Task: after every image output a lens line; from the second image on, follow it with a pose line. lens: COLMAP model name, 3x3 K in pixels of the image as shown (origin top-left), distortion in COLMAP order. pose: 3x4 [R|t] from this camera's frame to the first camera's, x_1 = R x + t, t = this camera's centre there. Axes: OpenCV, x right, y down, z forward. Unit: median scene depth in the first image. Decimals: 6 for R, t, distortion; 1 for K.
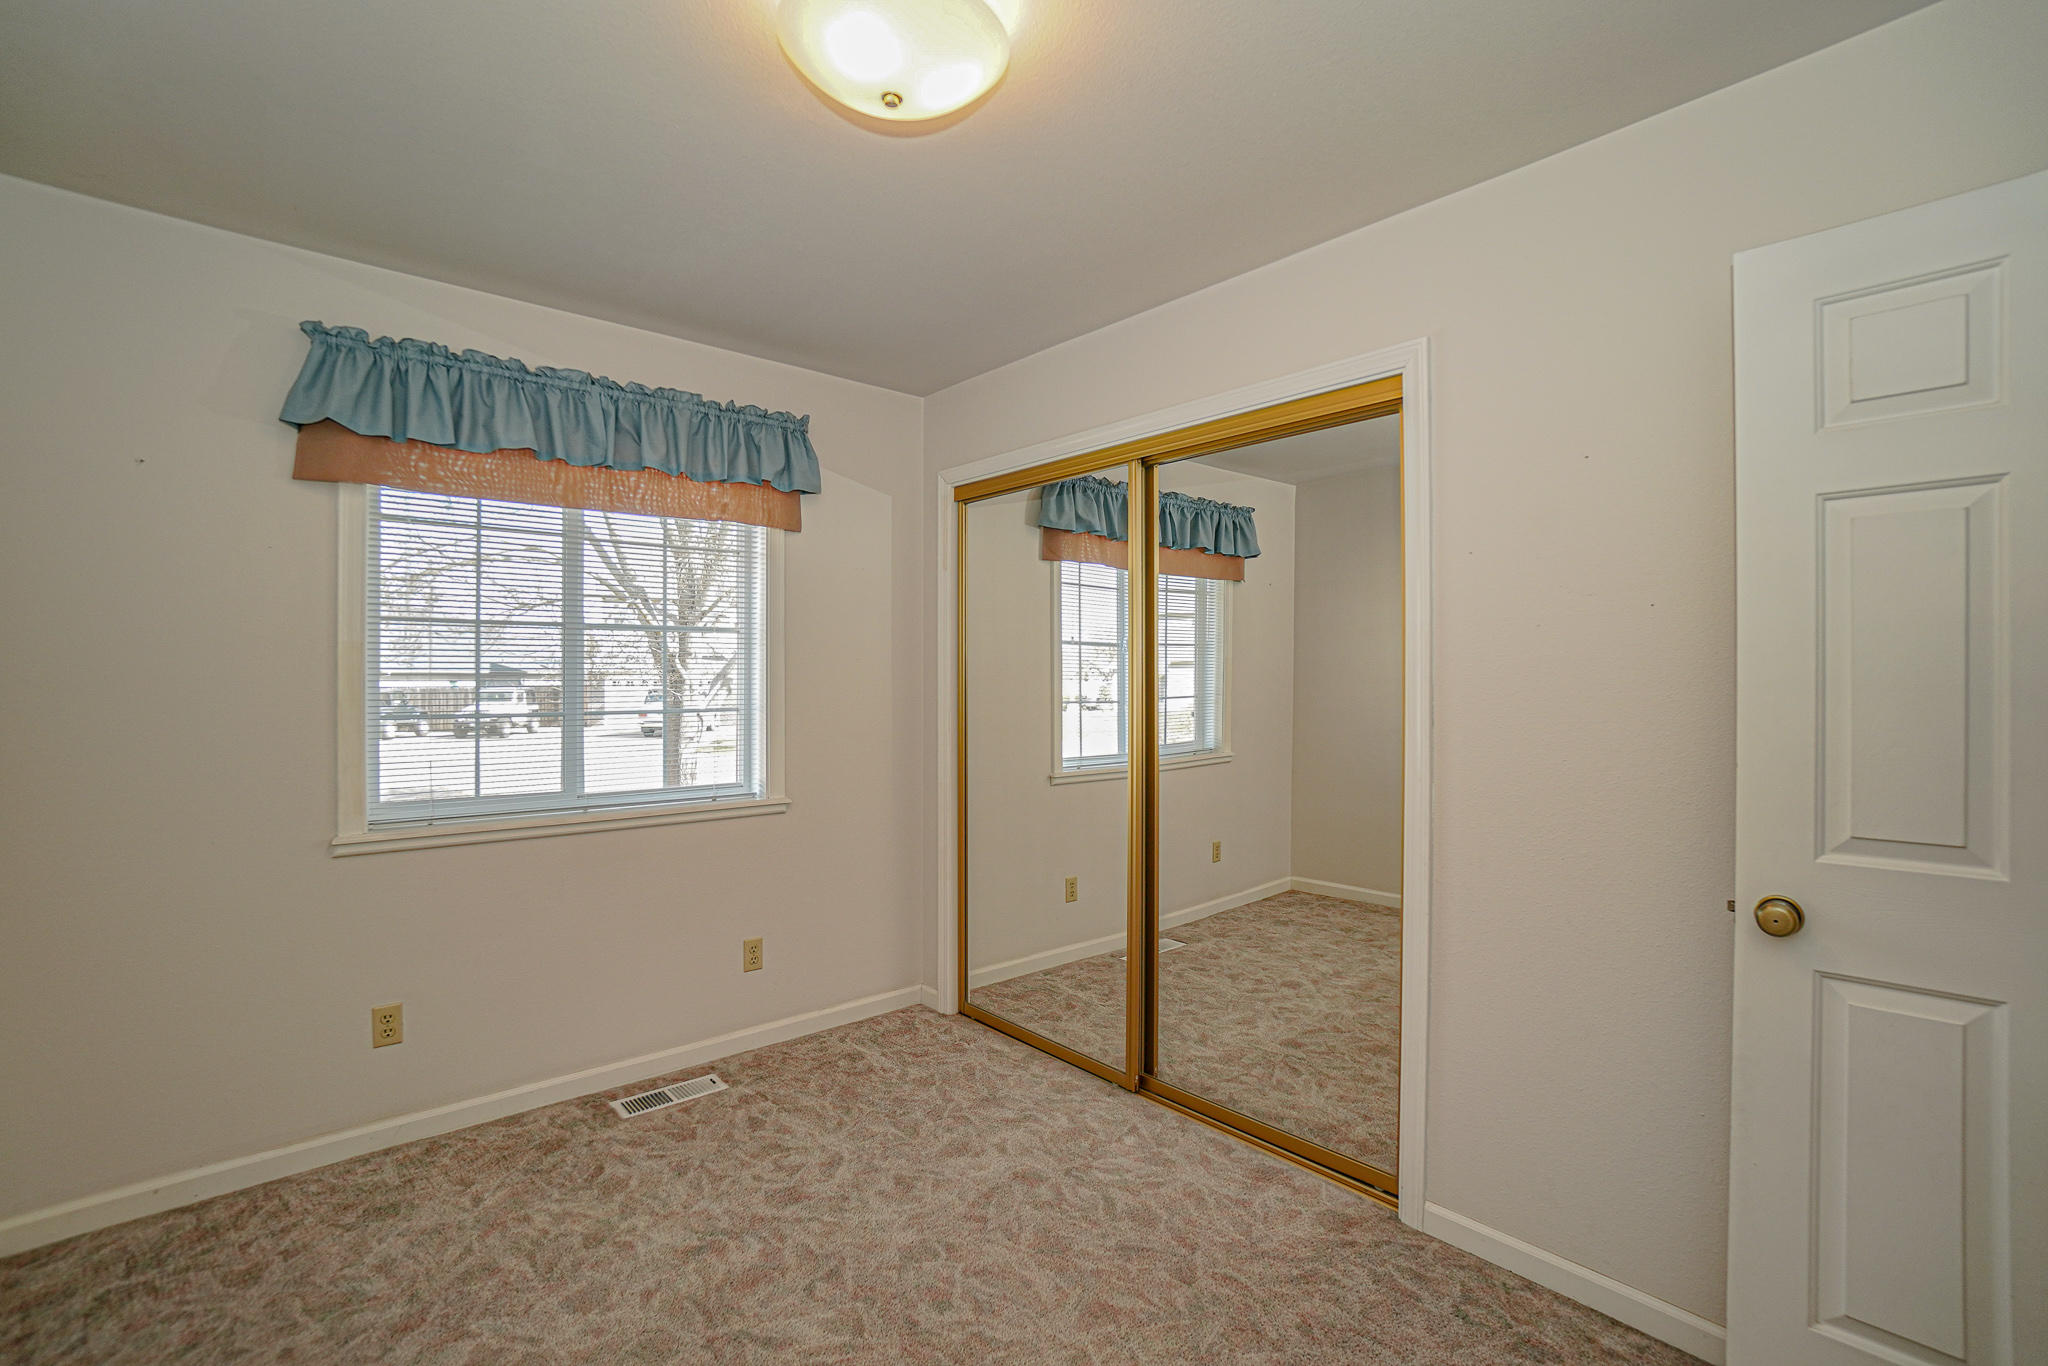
lens RADIAL K [[935.9, 0, 1035.2], [0, 935.9, 675.6], [0, 0, 1]] dist [-0.062684, 0.021755]
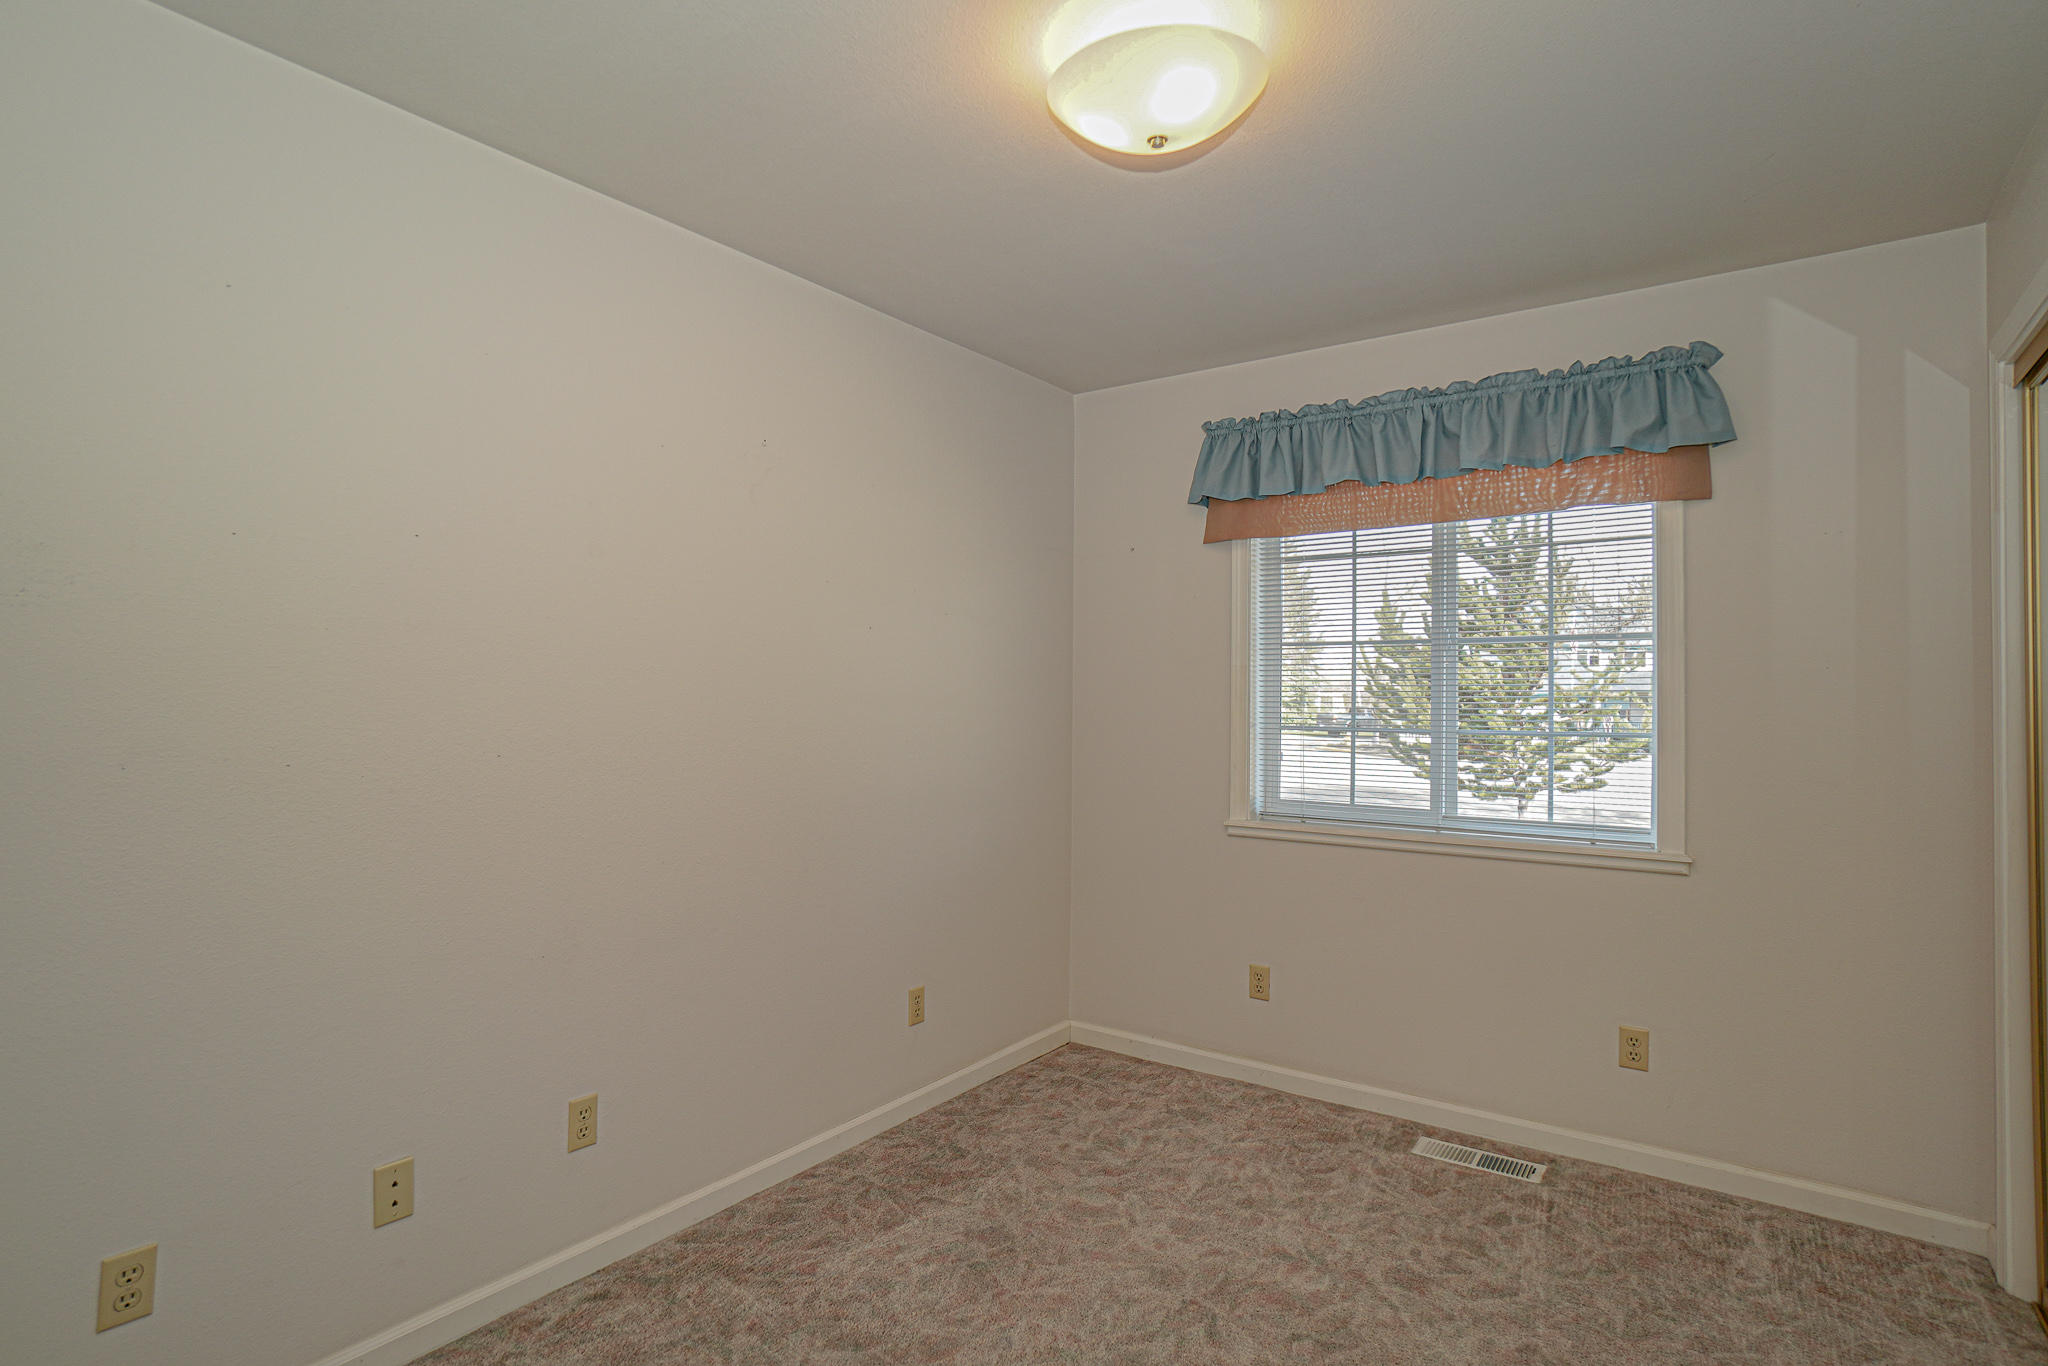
lens RADIAL K [[1112.0, 0, 1023.3], [0, 1112.0, 669.9], [0, 0, 1]] dist [-0.068829, 0.038944]
pose [[0.168526, -0.031368, -0.985198, 0.651406], [-0.011022, 0.999371, -0.033704, 0.022519], [0.985636, 0.016539, 0.168074, 0.414405]]
